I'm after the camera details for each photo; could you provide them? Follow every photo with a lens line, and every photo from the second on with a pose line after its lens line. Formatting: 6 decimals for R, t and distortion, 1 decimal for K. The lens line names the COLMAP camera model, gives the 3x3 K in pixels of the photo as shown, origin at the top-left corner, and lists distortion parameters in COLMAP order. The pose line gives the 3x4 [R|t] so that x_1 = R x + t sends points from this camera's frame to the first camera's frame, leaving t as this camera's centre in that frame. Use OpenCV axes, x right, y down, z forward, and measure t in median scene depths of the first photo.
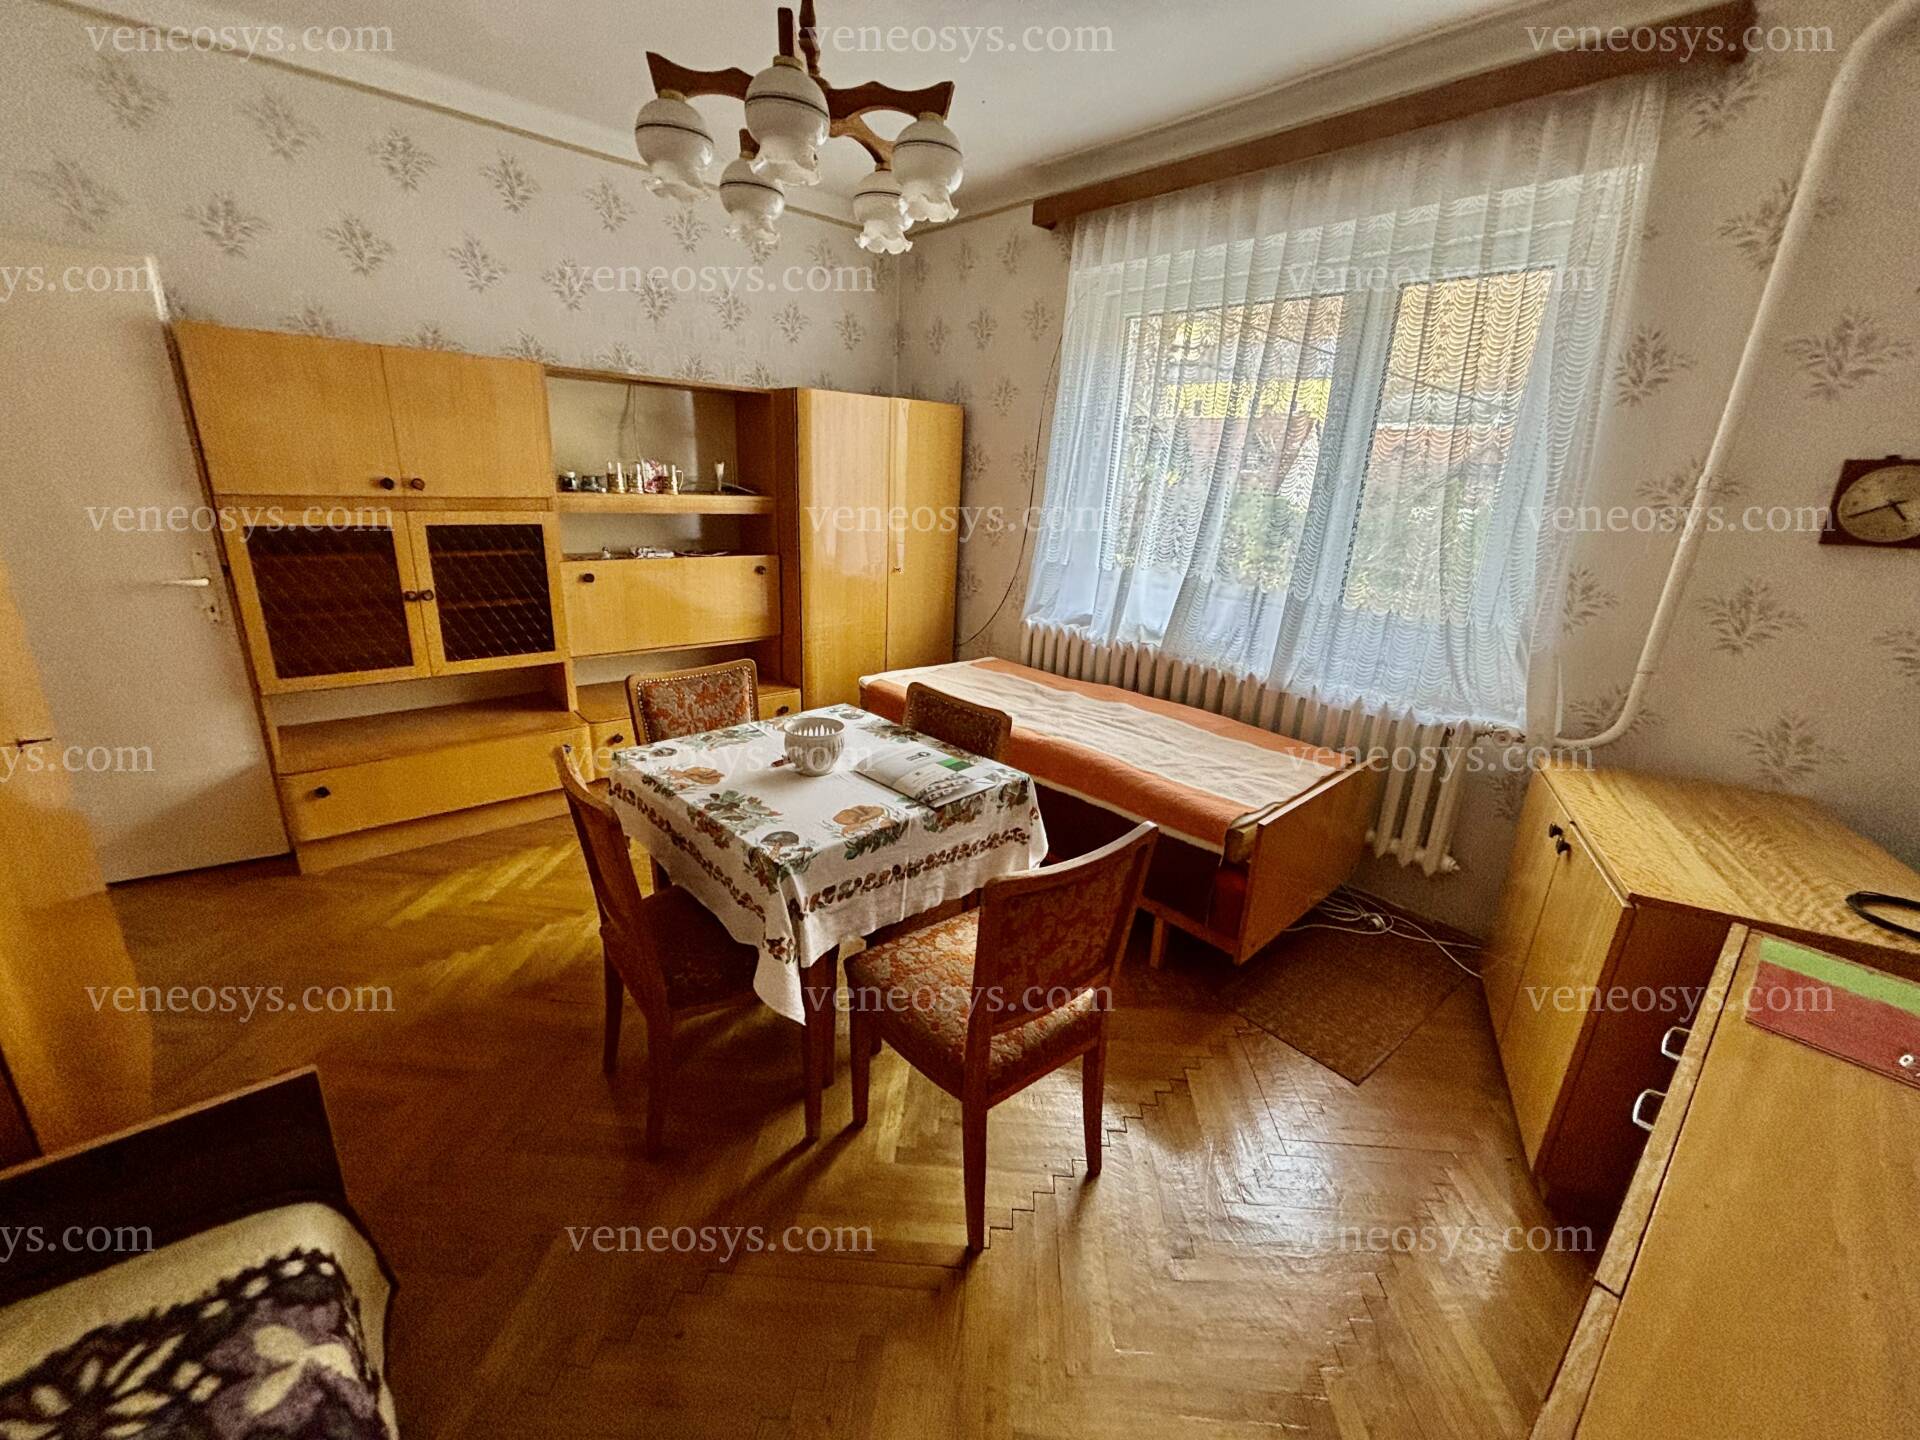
lens RADIAL K [[825.9, 0, 954.8], [0, 825.9, 727.8], [0, 0, 1]] dist [0.018522, -0.011775]
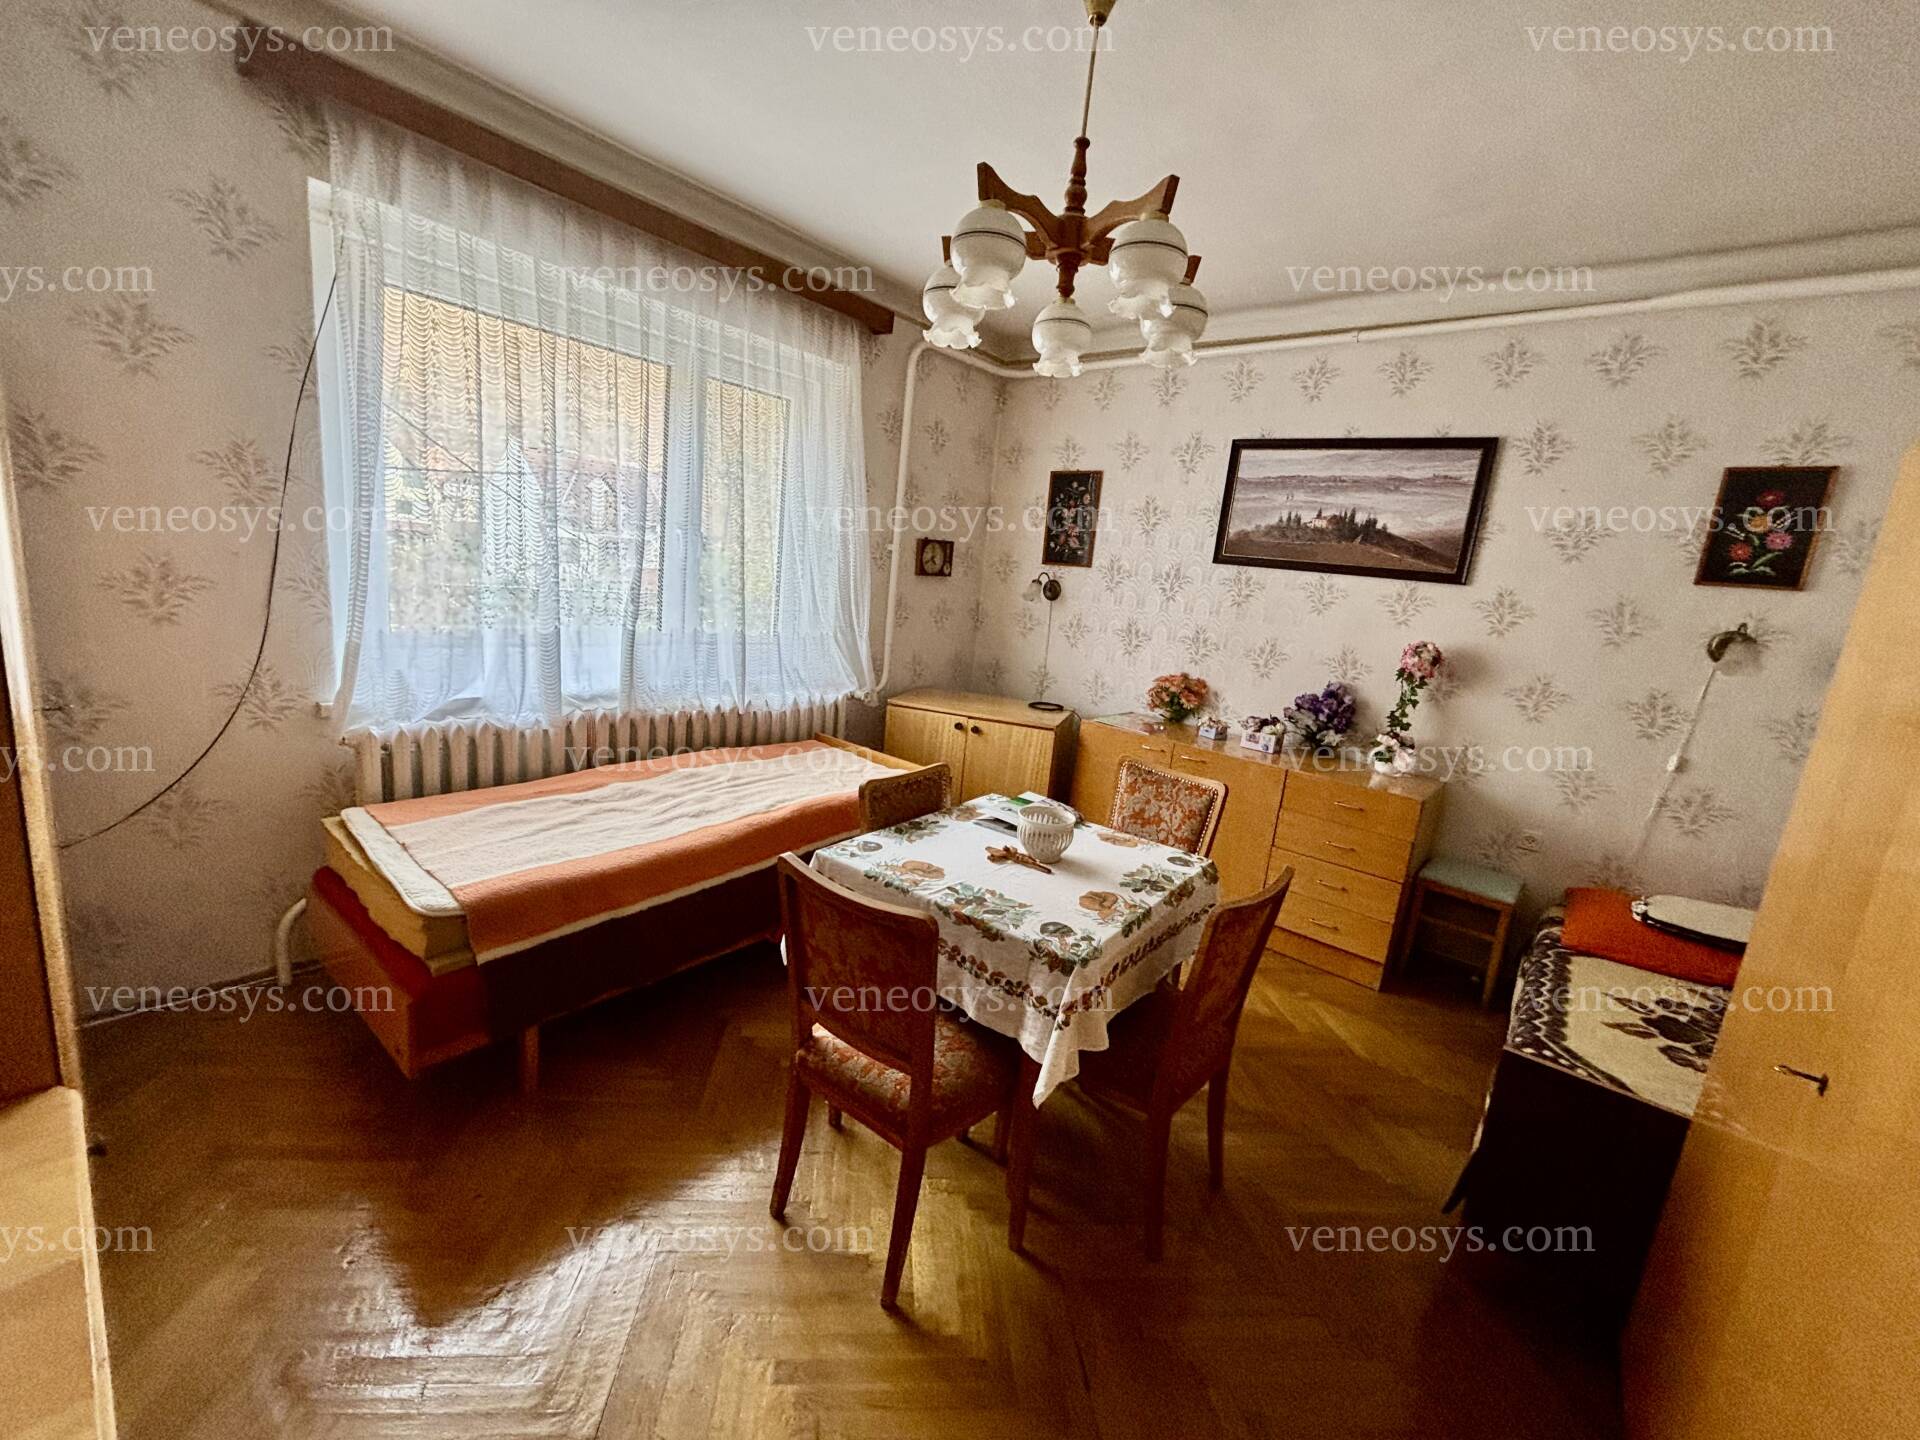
lens RADIAL K [[825.9, 0, 954.8], [0, 825.9, 727.8], [0, 0, 1]] dist [0.018522, -0.011775]
pose [[-0.211161, -0.251068, 0.944656, -0.915150], [0.188578, 0.937827, 0.291407, -0.358584], [-0.959088, 0.239675, -0.150687, 1.025618]]
